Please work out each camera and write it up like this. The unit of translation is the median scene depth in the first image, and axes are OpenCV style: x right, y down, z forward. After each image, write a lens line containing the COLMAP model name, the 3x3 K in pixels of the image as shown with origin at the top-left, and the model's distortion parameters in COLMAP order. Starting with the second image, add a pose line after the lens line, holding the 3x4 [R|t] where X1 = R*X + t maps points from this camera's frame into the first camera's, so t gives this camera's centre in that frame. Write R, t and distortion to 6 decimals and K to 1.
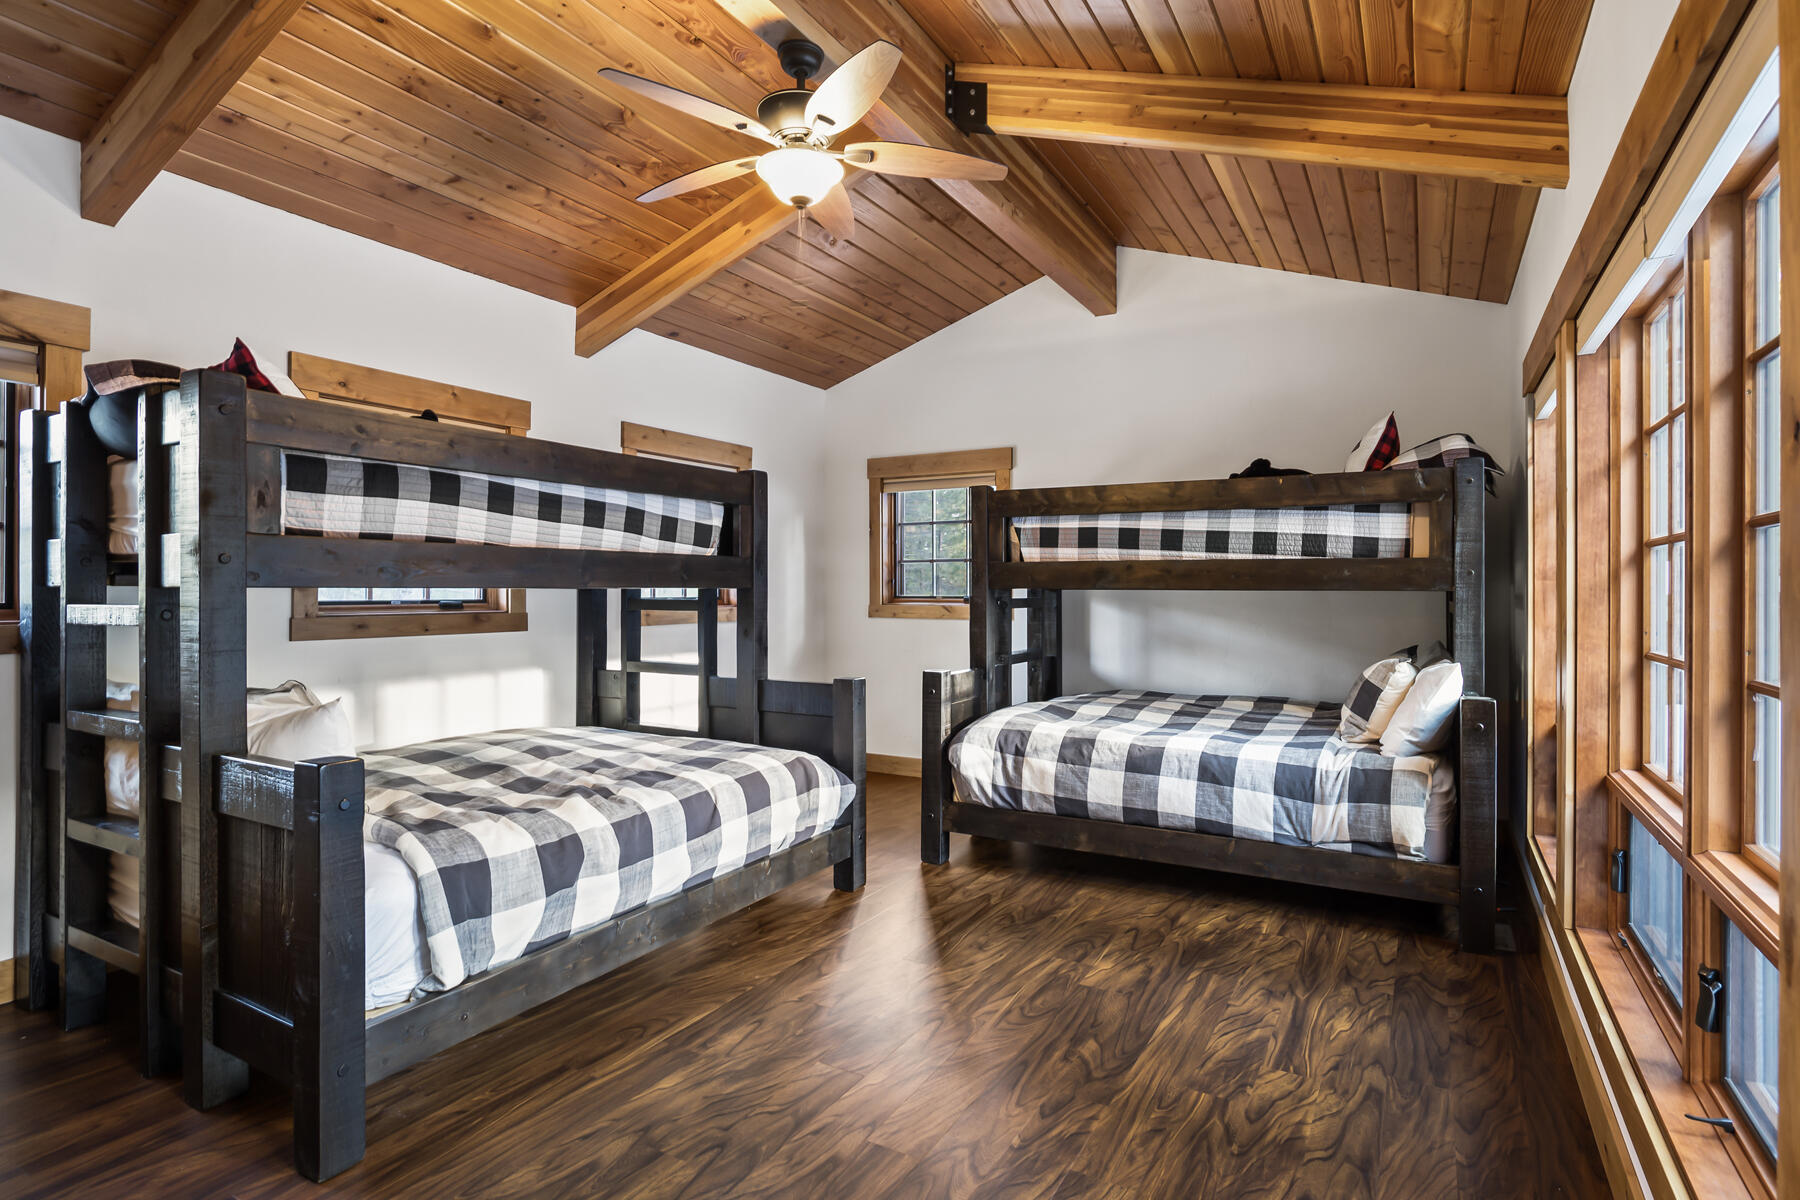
lens RADIAL K [[916.2, 0, 908.6], [0, 916.2, 597.0], [0, 0, 1]] dist [-0.019153, 0.007633]
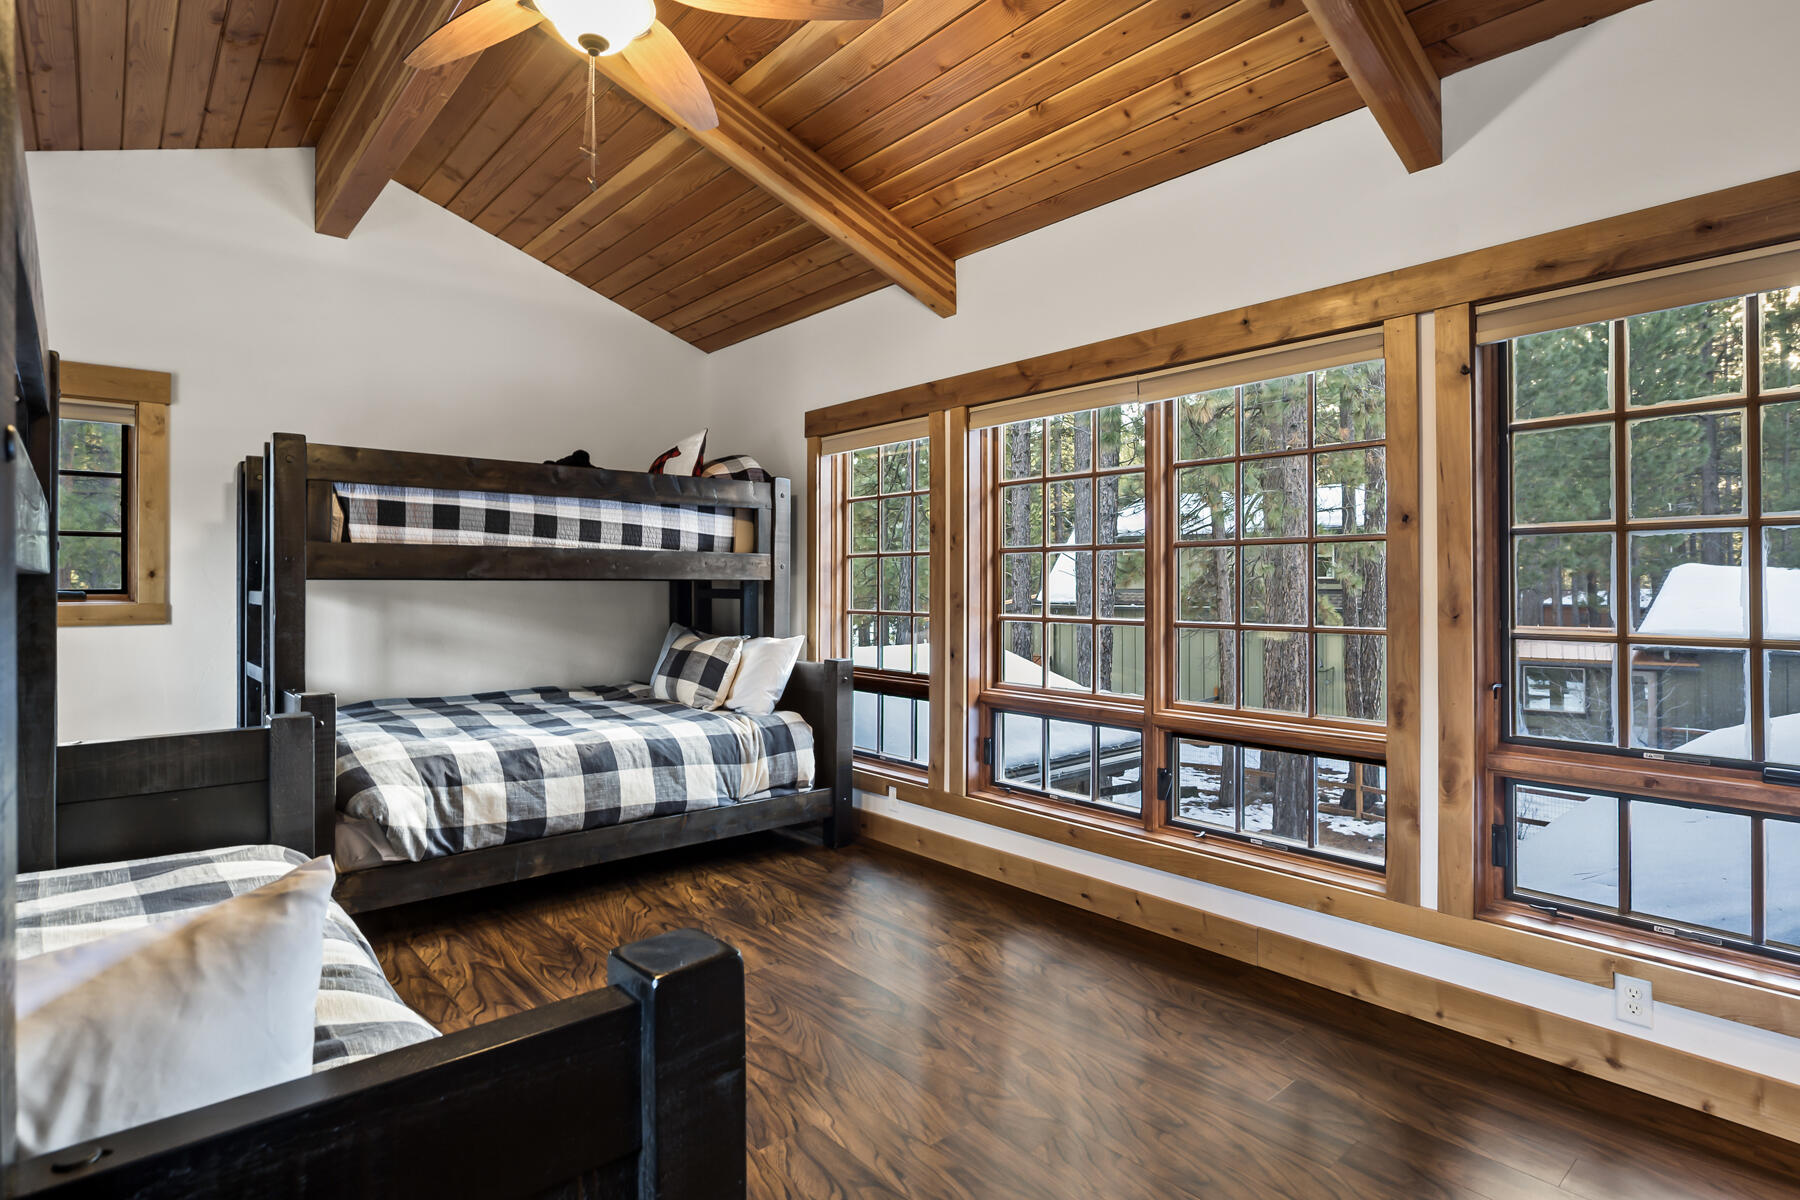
lens RADIAL K [[916.2, 0, 907.5], [0, 916.2, 585.6], [0, 0, 1]] dist [-0.019153, 0.007633]
pose [[0.332679, -0.004057, 0.943031, -0.530309], [0.007977, 0.999967, 0.001487, 0.000196], [-0.943006, 0.007028, 0.332701, 0.381129]]
